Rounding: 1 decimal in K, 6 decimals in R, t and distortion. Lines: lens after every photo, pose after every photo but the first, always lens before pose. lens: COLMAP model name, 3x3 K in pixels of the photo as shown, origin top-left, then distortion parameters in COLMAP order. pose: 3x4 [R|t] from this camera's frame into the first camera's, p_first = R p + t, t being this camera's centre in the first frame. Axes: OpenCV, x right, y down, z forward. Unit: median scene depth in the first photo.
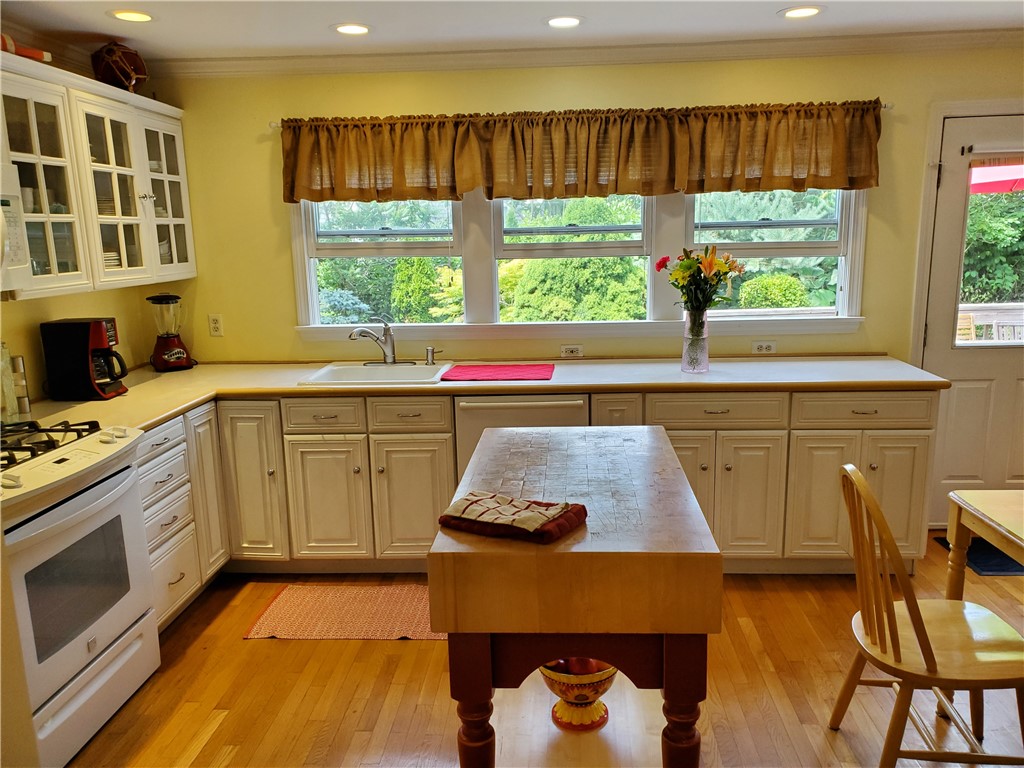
lens RADIAL K [[781.7, 0, 522.7], [0, 781.7, 398.3], [0, 0, 1]] dist [0.142683, -0.236004]
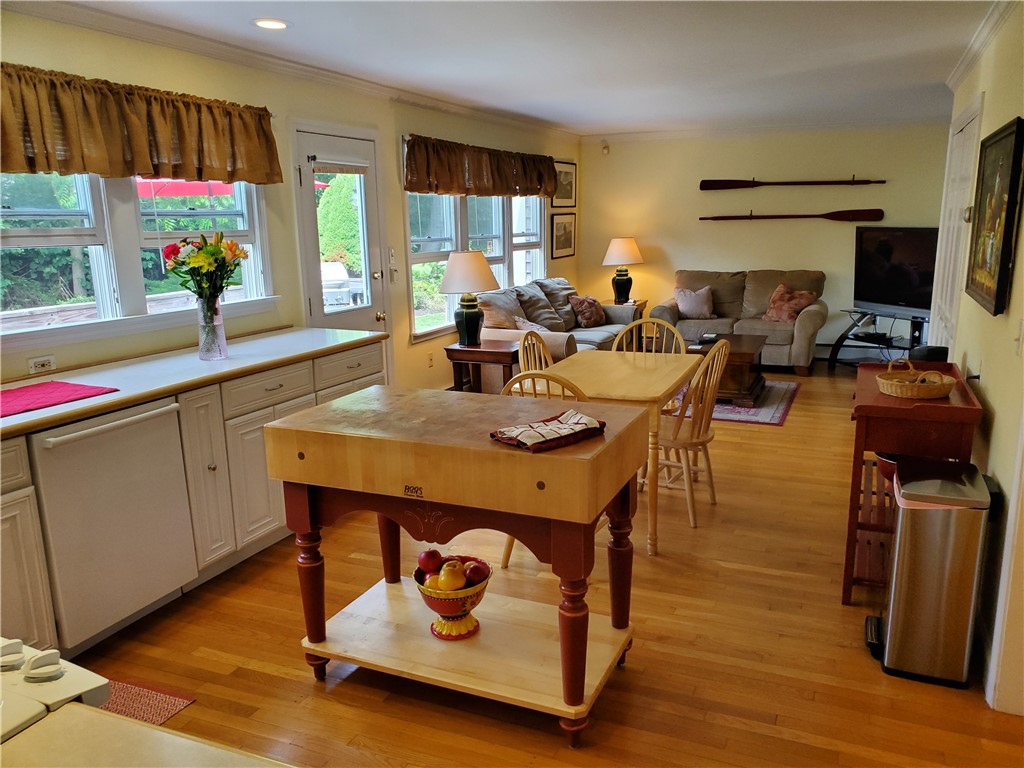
lens RADIAL K [[805.0, 0, 514.3], [0, 805.0, 406.3], [0, 0, 1]] dist [-0.006808, 0.060204]
pose [[0.340172, -0.199387, 0.918982, -0.588412], [0.203111, 0.969774, 0.135223, -0.036371], [-0.918166, 0.140656, 0.370388, 0.283348]]
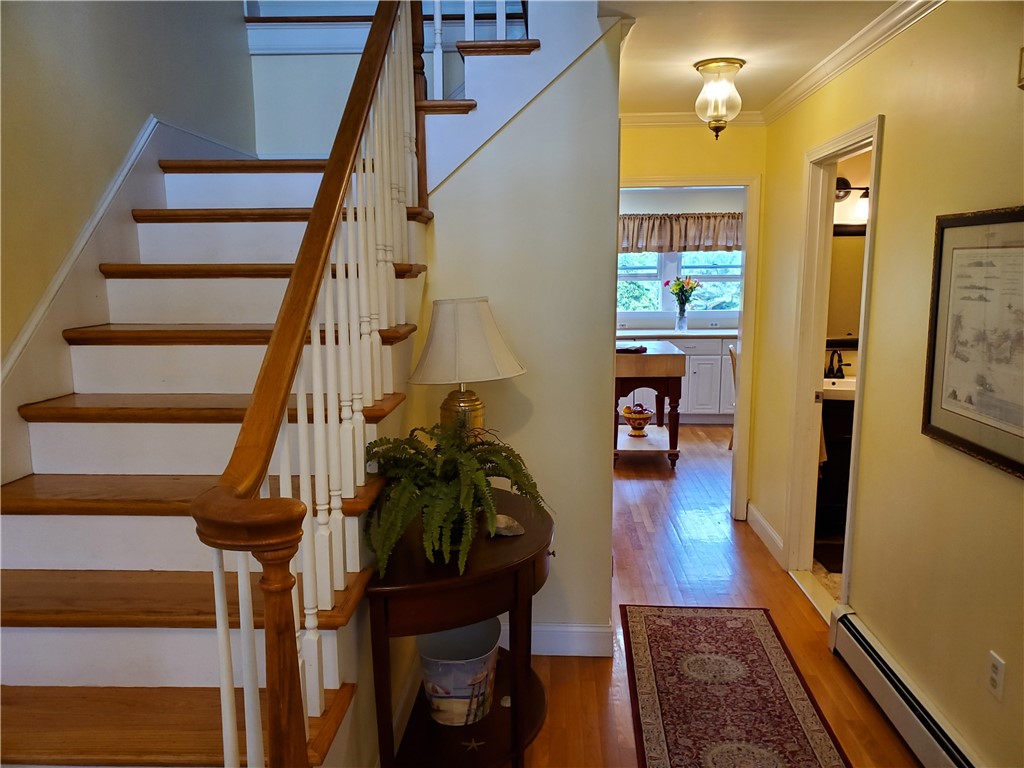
lens RADIAL K [[797.5, 0, 510.9], [0, 797.5, 425.1], [0, 0, 1]] dist [0.101821, 0.000224]
pose [[0.999913, 0.013056, -0.001636, -0.248454], [-0.013082, 0.999761, -0.017509, 0.267827], [0.001407, 0.017528, 0.999845, -1.230708]]
